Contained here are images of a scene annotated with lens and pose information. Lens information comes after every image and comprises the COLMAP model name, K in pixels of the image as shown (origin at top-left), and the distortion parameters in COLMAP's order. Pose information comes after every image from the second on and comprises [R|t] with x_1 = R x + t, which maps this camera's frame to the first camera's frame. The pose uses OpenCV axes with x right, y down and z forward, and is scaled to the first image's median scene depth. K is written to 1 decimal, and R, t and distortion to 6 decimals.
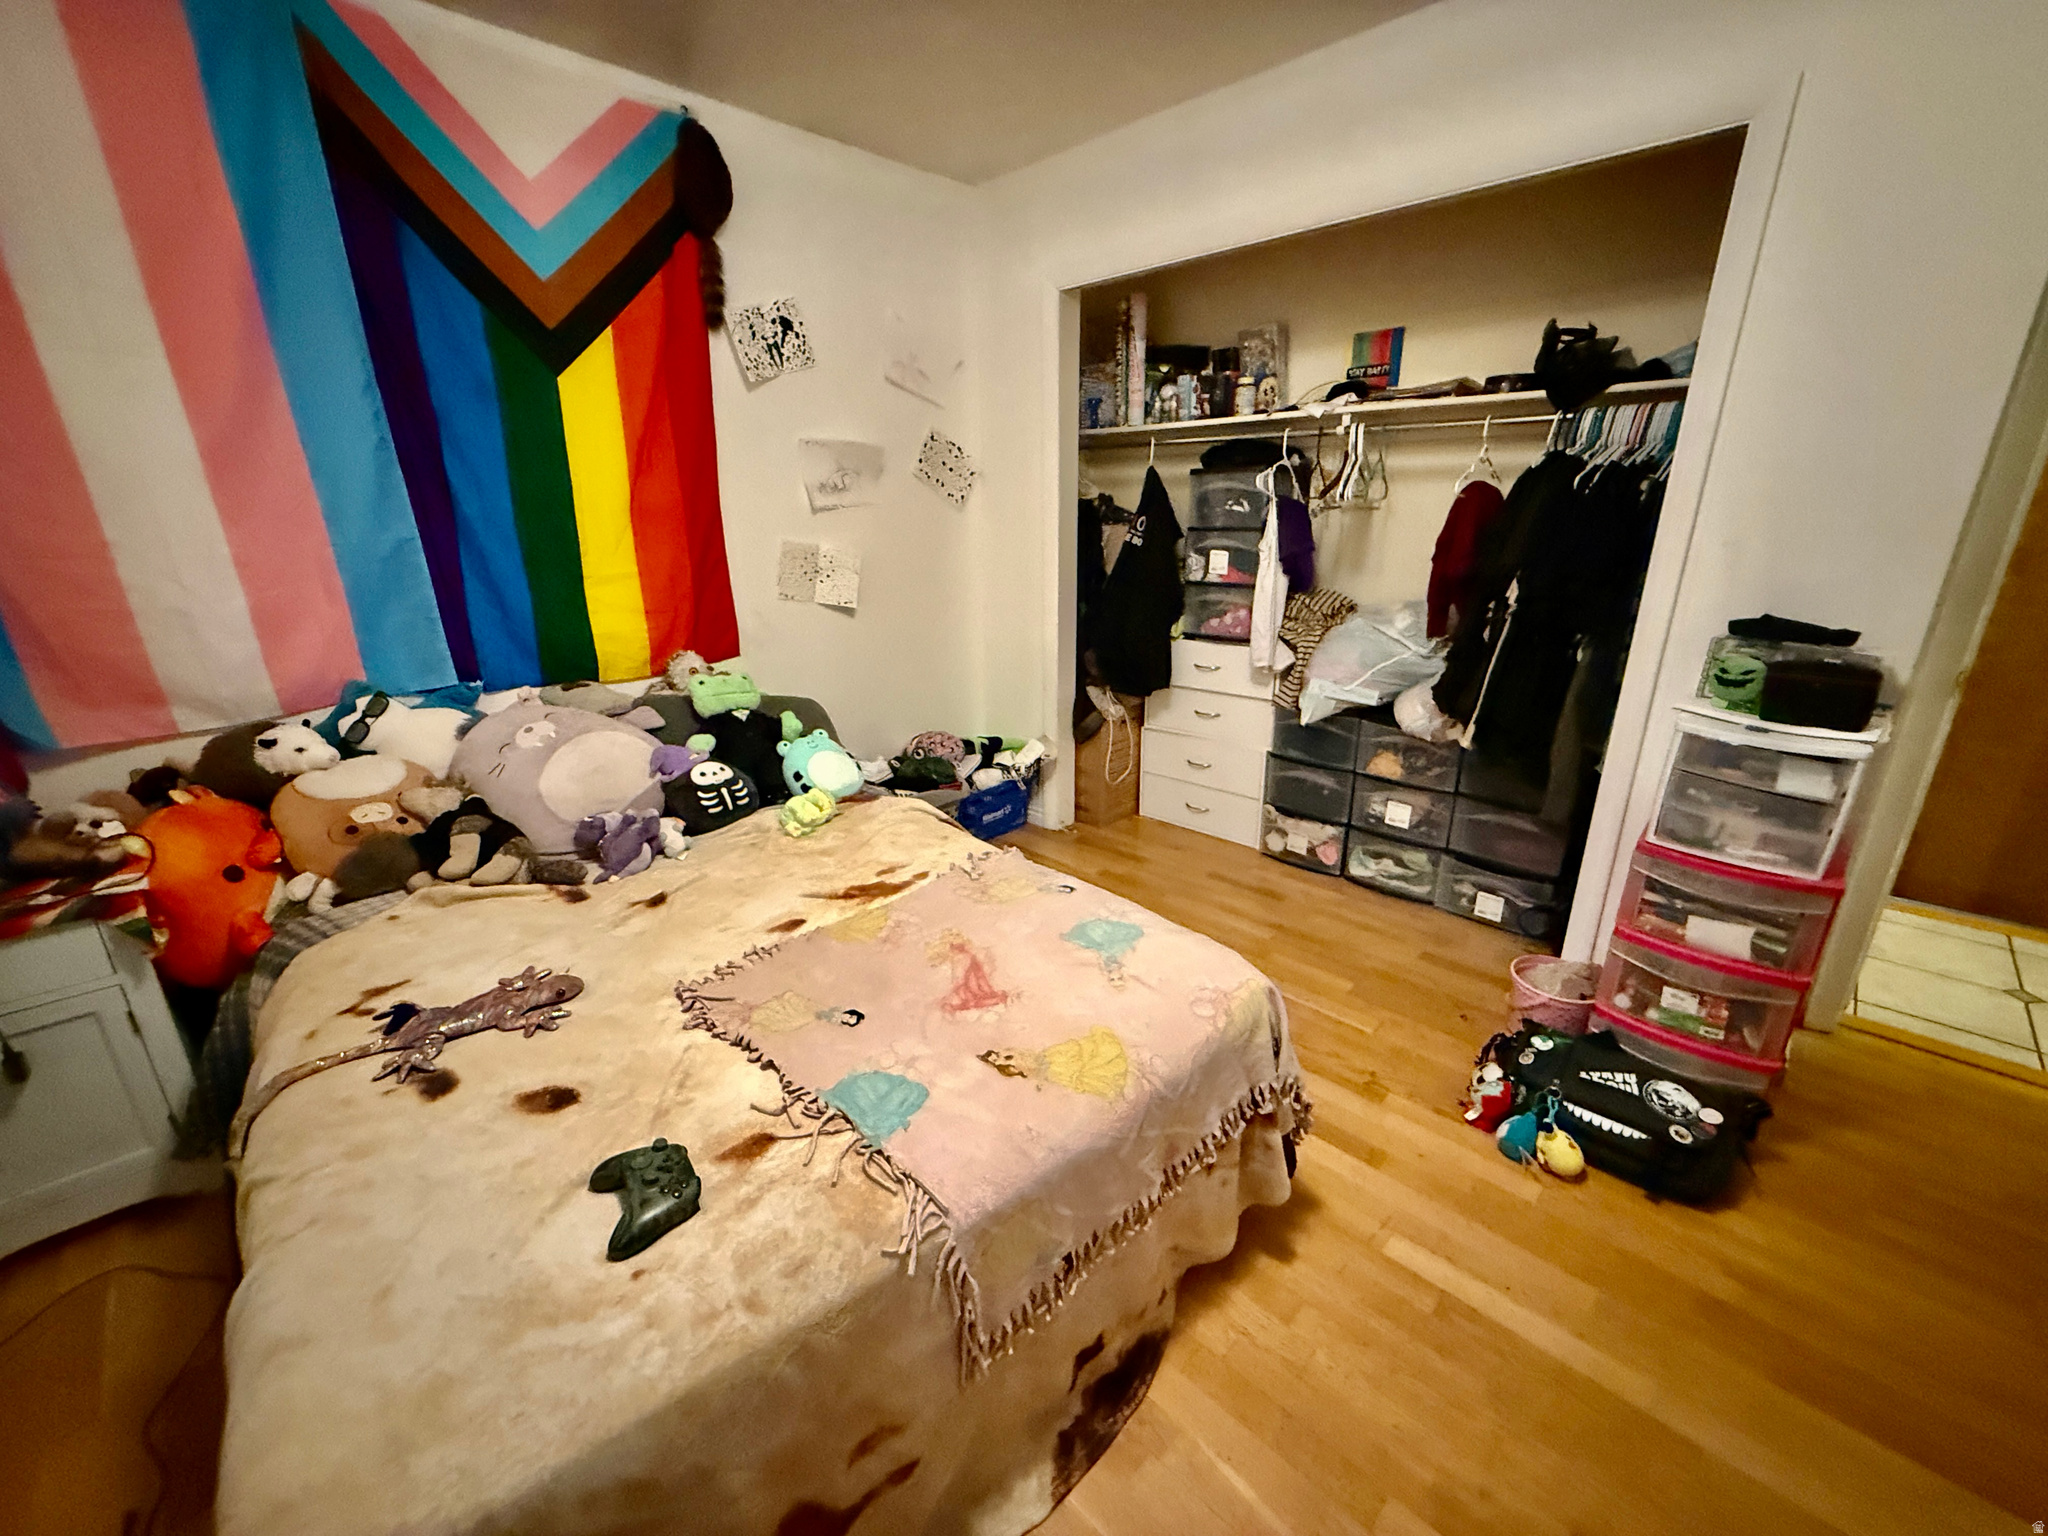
lens RADIAL K [[816.3, 0, 1019.7], [0, 816.3, 768.8], [0, 0, 1]] dist [-0.000366, 0.000185]
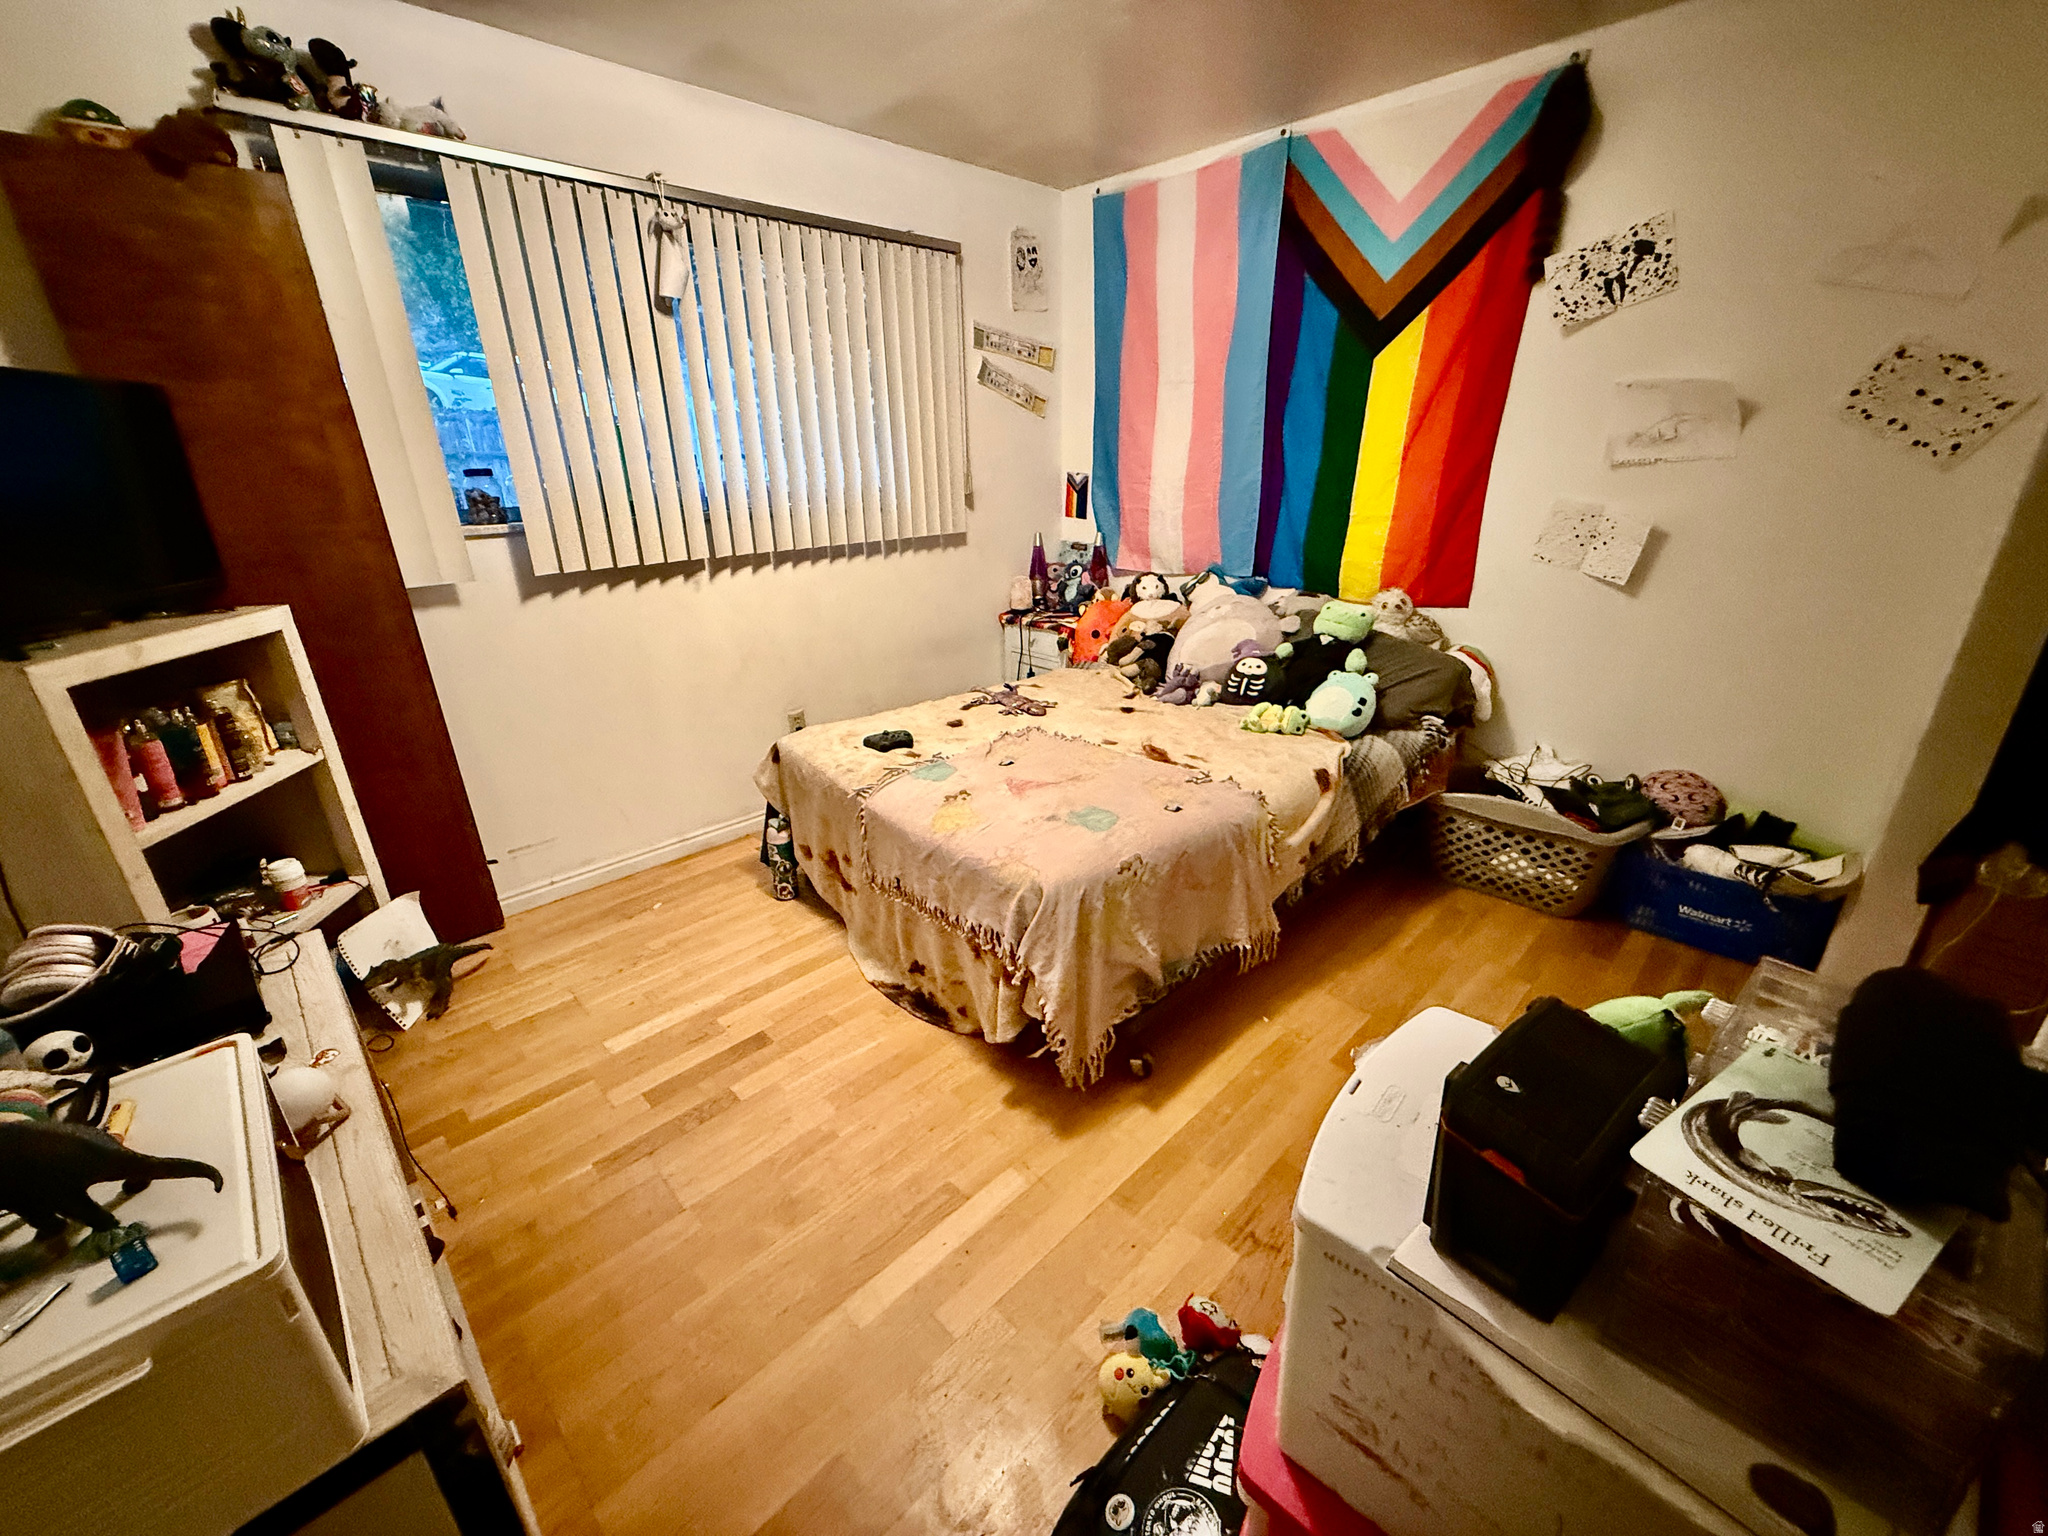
lens RADIAL K [[816.3, 0, 1019.7], [0, 816.3, 768.8], [0, 0, 1]] dist [-0.000366, 0.000185]
pose [[-0.014262, 0.369853, -0.928981, 0.882601], [-0.294398, 0.886340, 0.357396, -0.200731], [0.955577, 0.278587, 0.096243, 0.520087]]
